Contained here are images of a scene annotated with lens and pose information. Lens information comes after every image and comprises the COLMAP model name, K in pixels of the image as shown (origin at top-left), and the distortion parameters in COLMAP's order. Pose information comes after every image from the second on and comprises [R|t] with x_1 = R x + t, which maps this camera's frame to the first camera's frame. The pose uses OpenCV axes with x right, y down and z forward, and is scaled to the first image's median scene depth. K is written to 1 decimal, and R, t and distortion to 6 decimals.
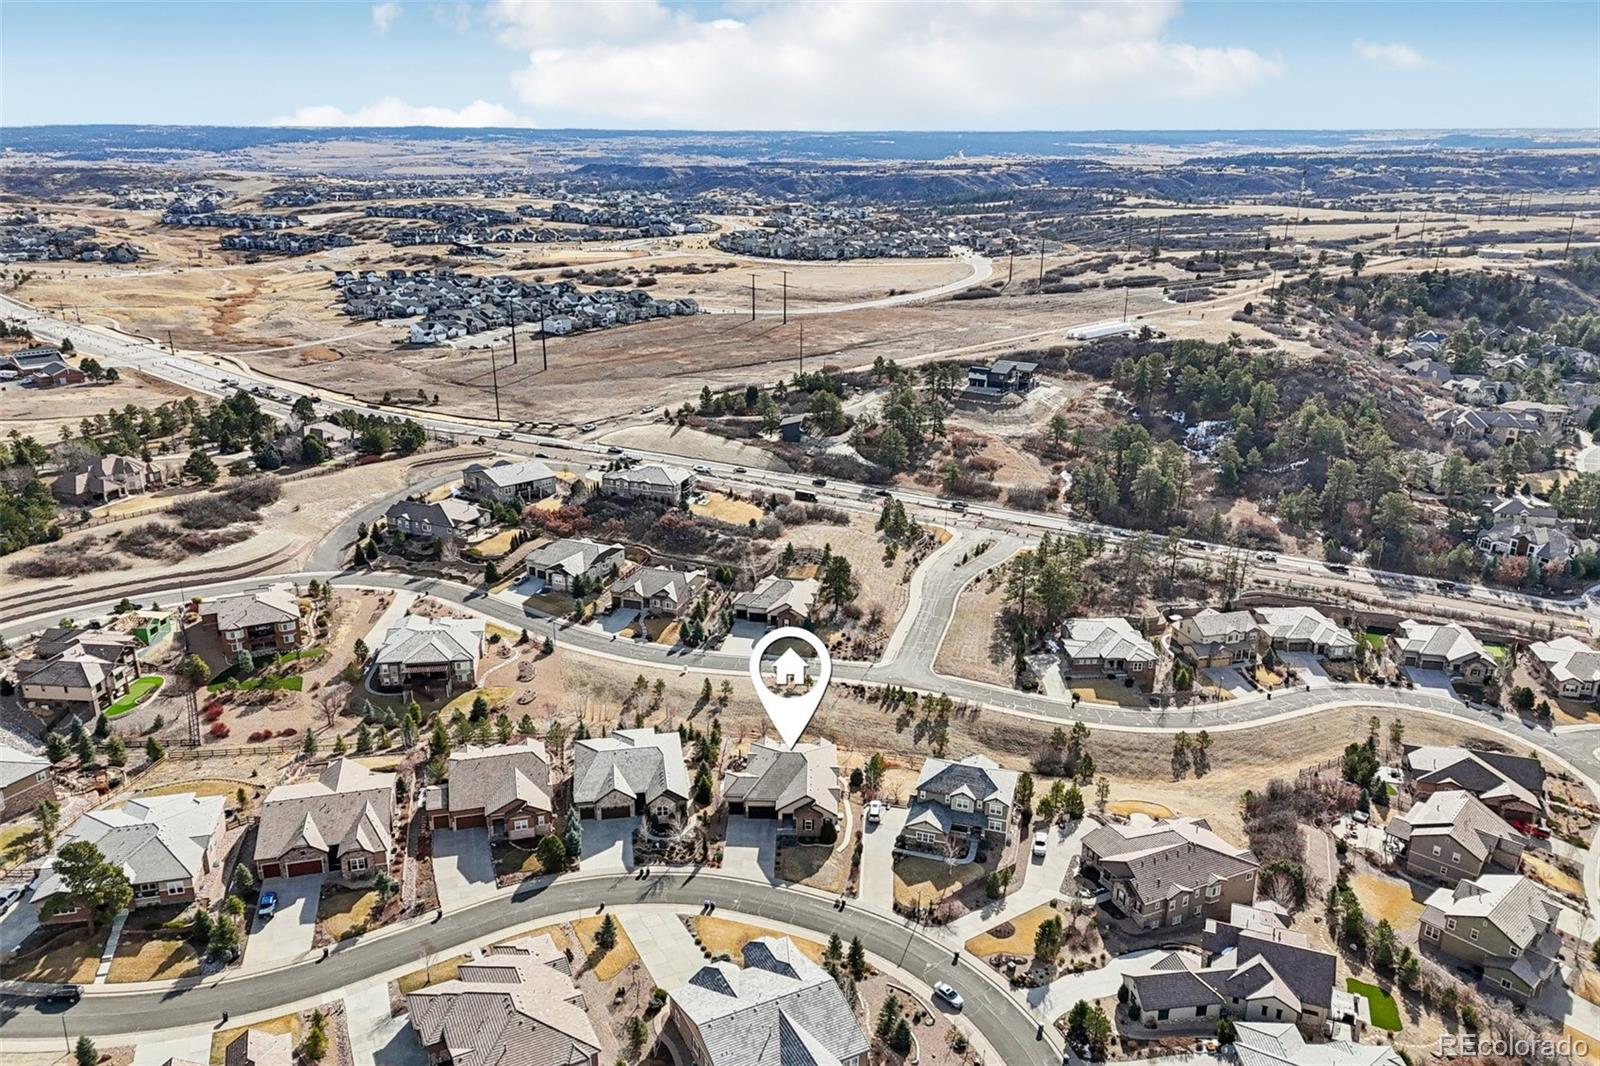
lens RADIAL K [[1177.2, 0, 805.1], [0, 1177.2, 536.7], [0, 0, 1]] dist [0.074263, -0.067339]
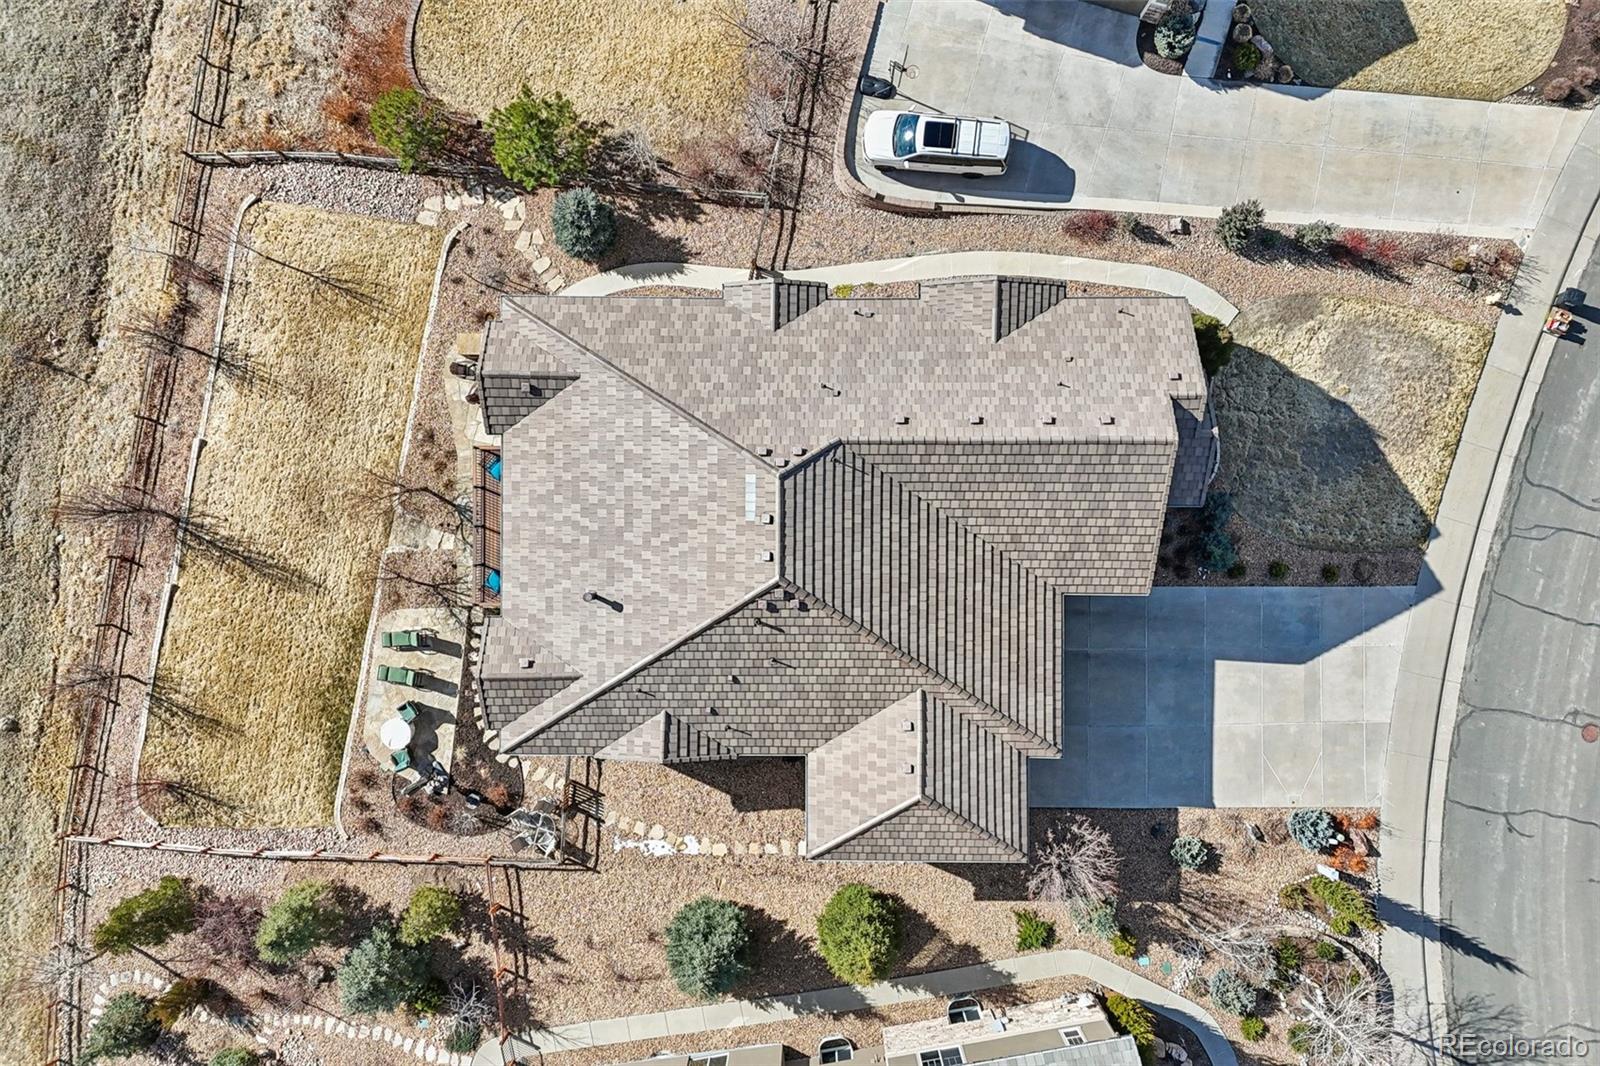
lens RADIAL K [[1177.2, 0, 805.1], [0, 1177.2, 536.7], [0, 0, 1]] dist [0.074263, -0.067339]
pose [[-0.010287, -0.999787, -0.017897, -0.009877], [0.328768, -0.020284, 0.944193, 0.015522], [-0.944355, 0.003829, 0.328907, 0.991593]]
